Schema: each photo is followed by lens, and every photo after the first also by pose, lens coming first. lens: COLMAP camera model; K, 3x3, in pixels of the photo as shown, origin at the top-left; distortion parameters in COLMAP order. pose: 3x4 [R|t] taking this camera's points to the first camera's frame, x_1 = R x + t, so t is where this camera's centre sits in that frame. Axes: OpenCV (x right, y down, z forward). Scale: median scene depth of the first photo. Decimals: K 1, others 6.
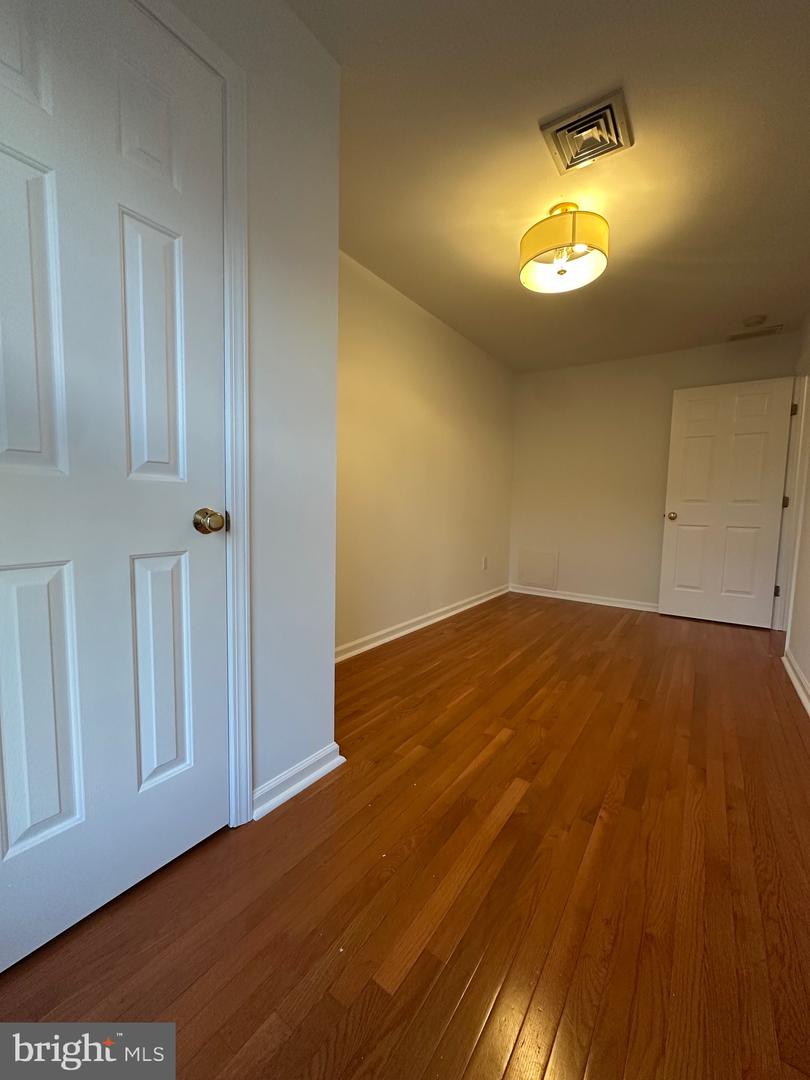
lens RADIAL K [[429.8, 0, 405.0], [0, 429.8, 540.0], [0, 0, 1]] dist [-0.002450, 0.000111]
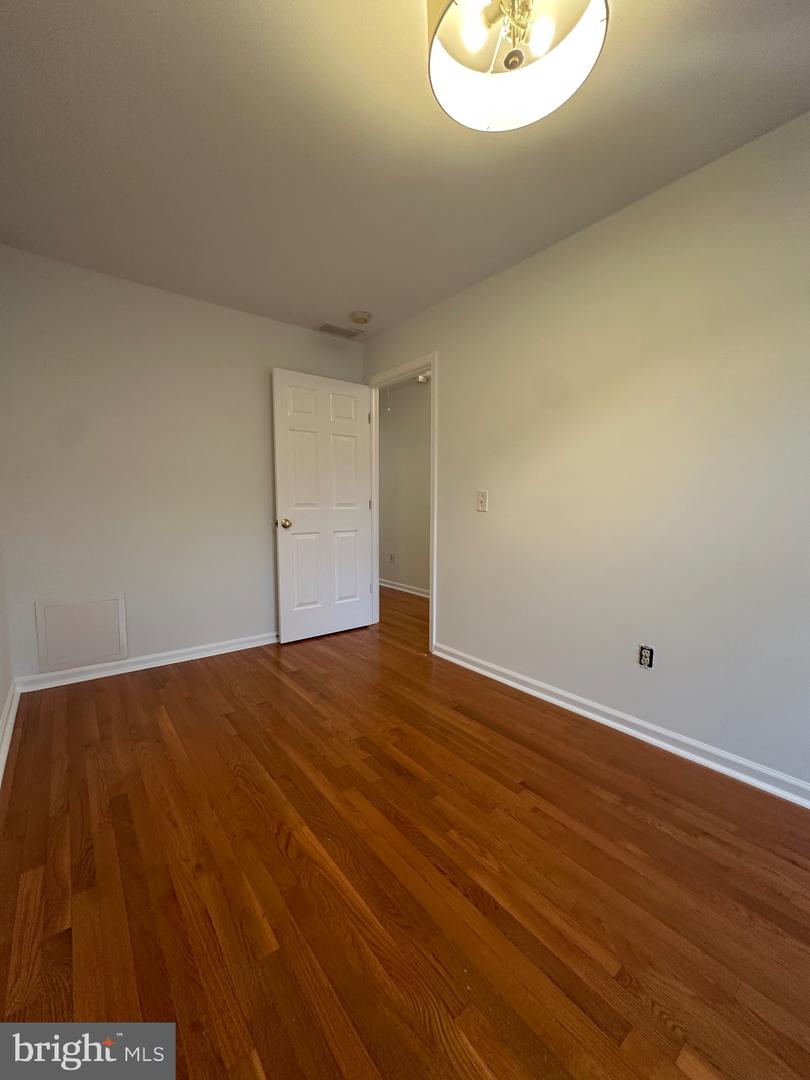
lens RADIAL K [[429.8, 0, 405.0], [0, 429.8, 540.0], [0, 0, 1]] dist [-0.002450, 0.000111]
pose [[0.294155, -0.097607, 0.950761, -0.126976], [0.088632, 0.993271, 0.074550, -0.087063], [-0.951639, 0.062338, 0.300826, 0.709052]]
